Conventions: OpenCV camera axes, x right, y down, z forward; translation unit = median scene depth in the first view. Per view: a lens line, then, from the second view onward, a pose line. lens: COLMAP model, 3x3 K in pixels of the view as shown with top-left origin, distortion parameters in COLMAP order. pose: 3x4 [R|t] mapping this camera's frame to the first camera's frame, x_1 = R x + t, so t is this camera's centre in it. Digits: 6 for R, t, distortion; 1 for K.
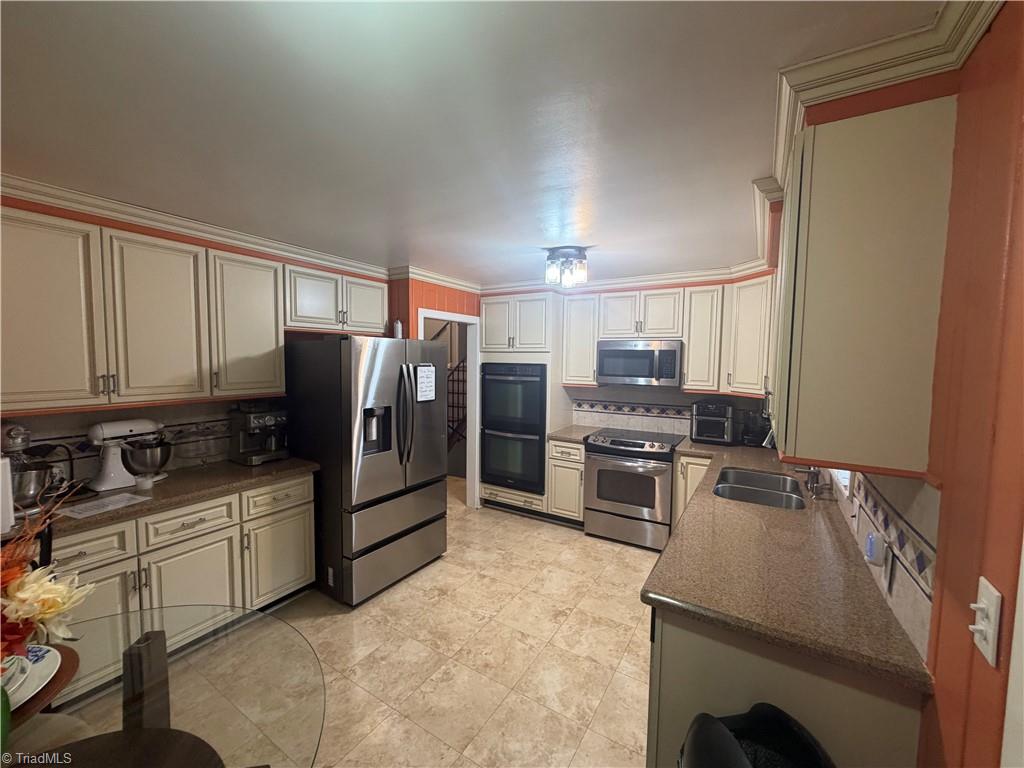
lens RADIAL K [[411.6, 0, 512.0], [0, 411.6, 384.0], [0, 0, 1]] dist [-0.000774, 0.000028]
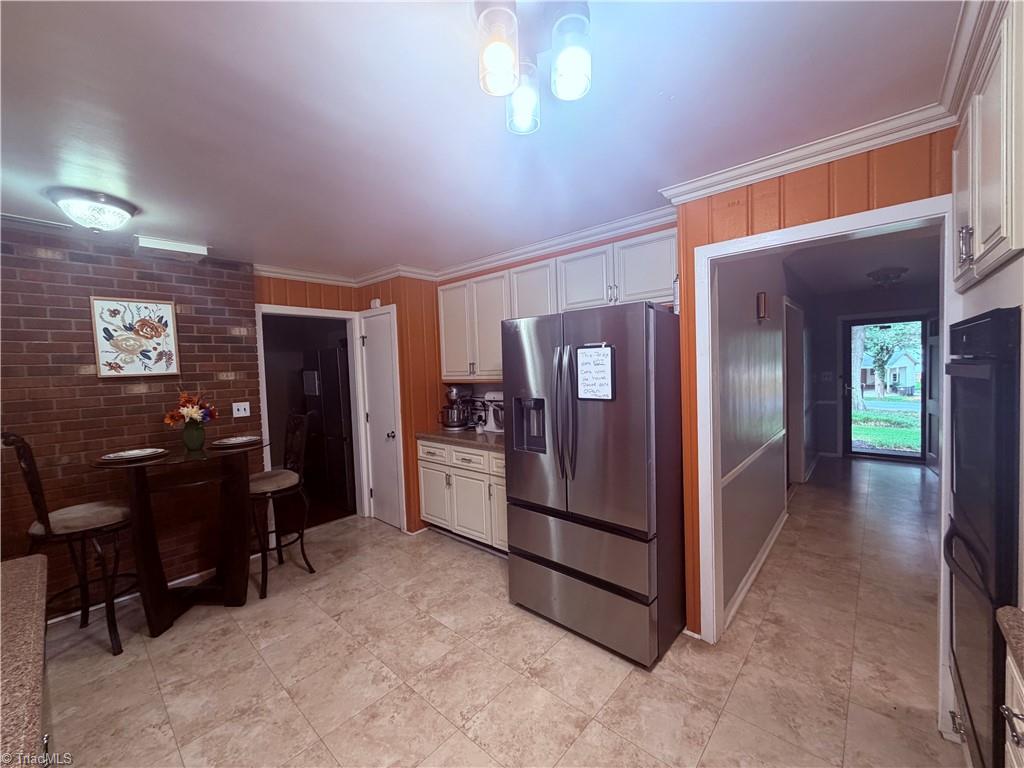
lens RADIAL K [[411.6, 0, 512.0], [0, 411.6, 384.0], [0, 0, 1]] dist [-0.000774, 0.000028]
pose [[-0.187160, 0.037307, -0.981621, 0.546827], [-0.028647, 0.998646, 0.043417, -0.010799], [0.981912, 0.036247, -0.185838, 1.158116]]
